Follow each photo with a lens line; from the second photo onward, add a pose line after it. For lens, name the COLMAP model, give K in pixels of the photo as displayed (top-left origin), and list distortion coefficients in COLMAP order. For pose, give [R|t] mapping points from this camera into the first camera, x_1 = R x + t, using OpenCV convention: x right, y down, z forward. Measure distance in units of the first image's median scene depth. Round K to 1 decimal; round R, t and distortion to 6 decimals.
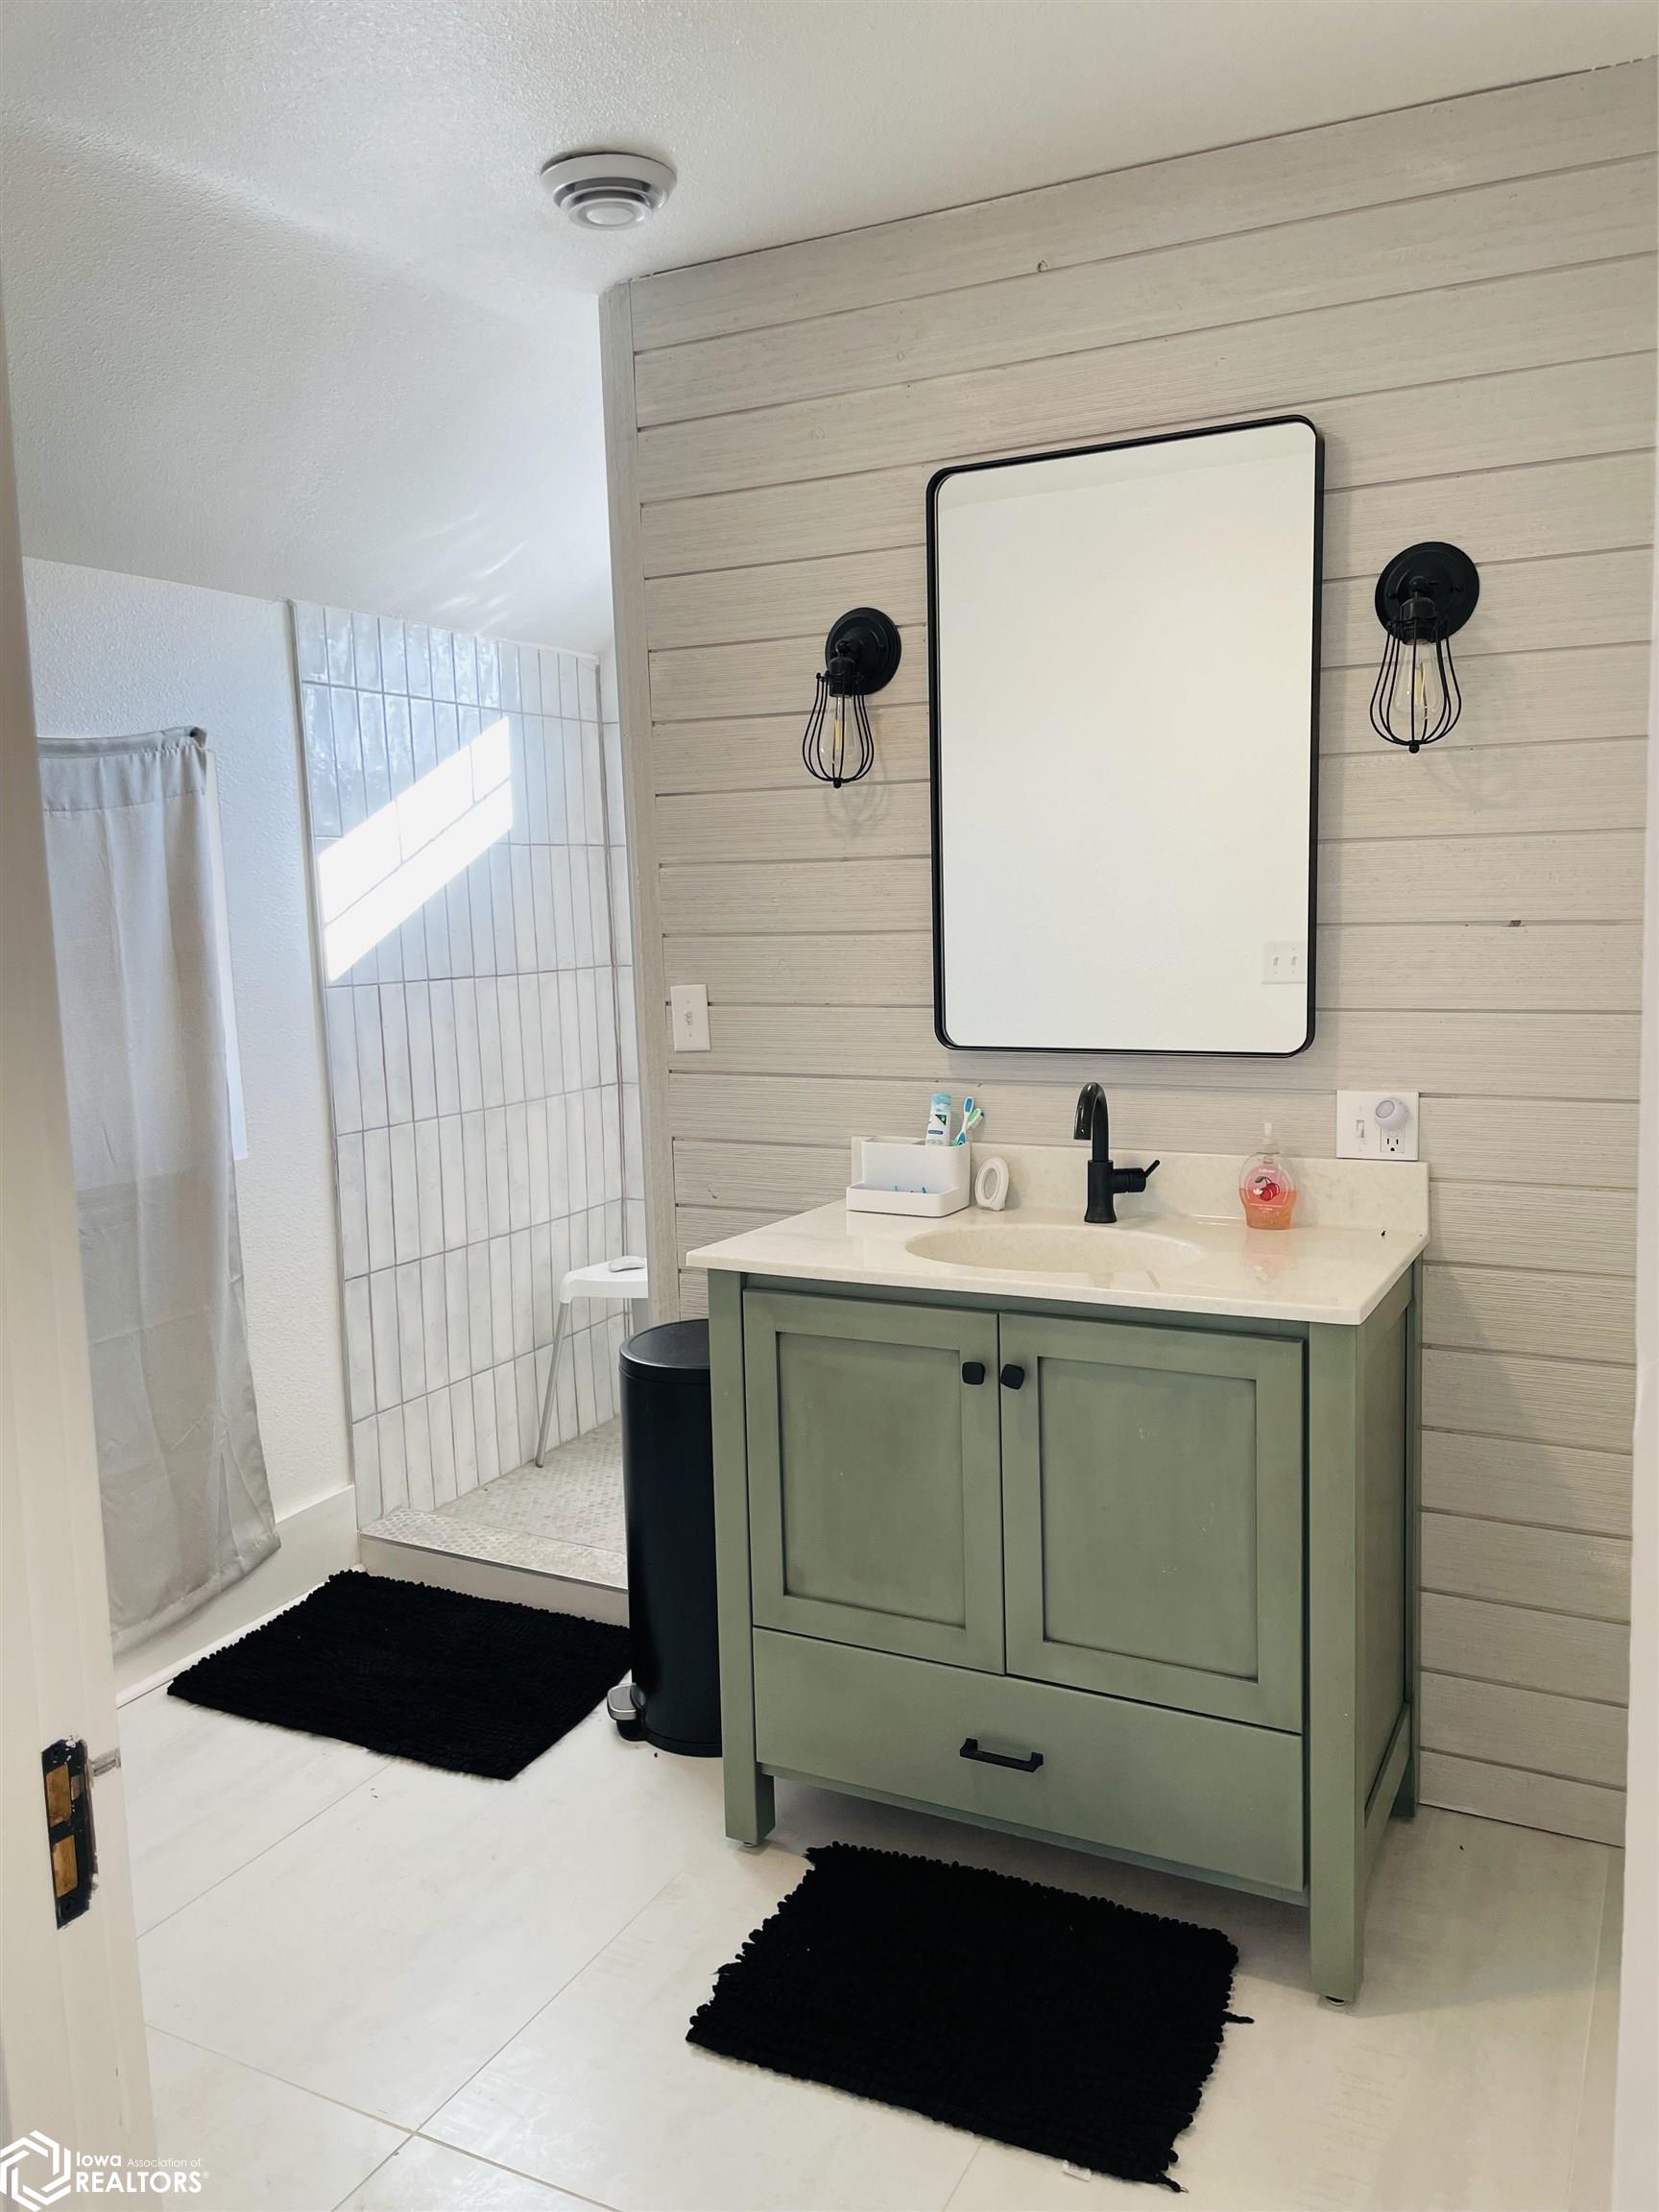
lens RADIAL K [[1692.6, 0, 843.2], [0, 1692.6, 1095.3], [0, 0, 1]] dist [0.090180, -0.134077]
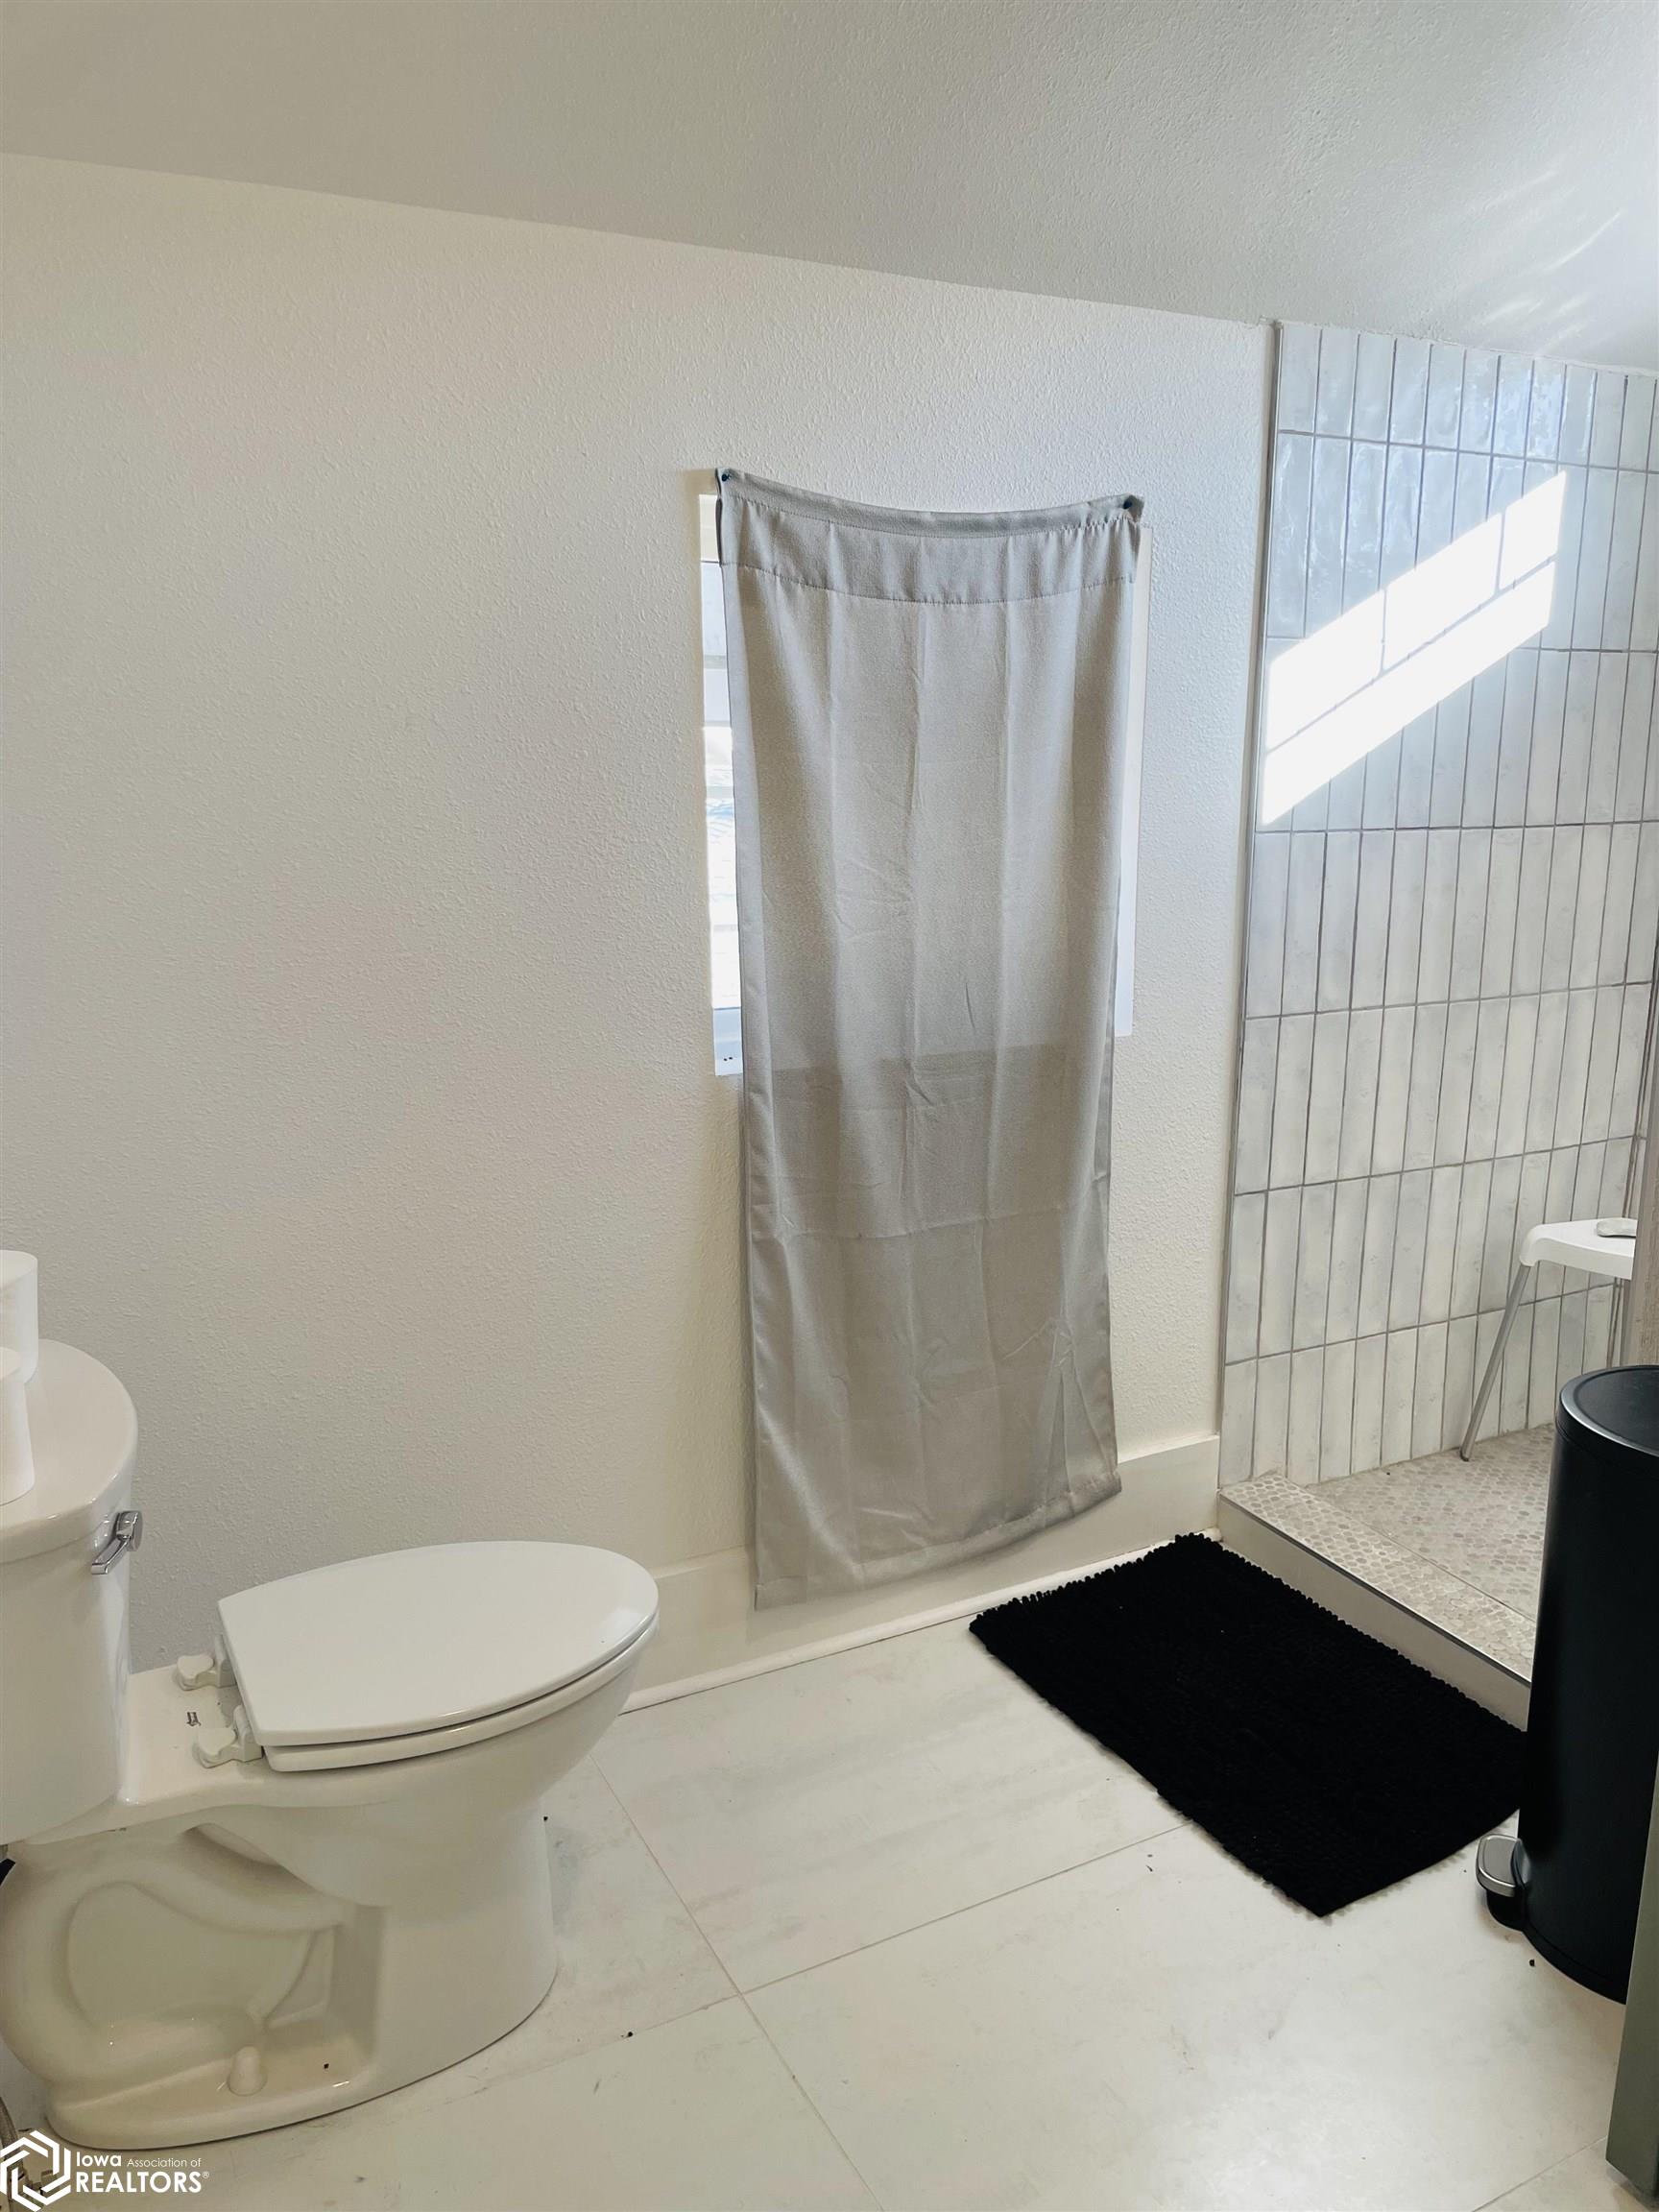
lens RADIAL K [[1692.6, 0, 843.2], [0, 1692.6, 1095.3], [0, 0, 1]] dist [0.090180, -0.134077]
pose [[0.822351, 0.151817, -0.548352, -0.007046], [-0.095967, 0.986947, 0.129326, -0.026008], [0.560828, -0.053727, 0.826187, 0.224987]]
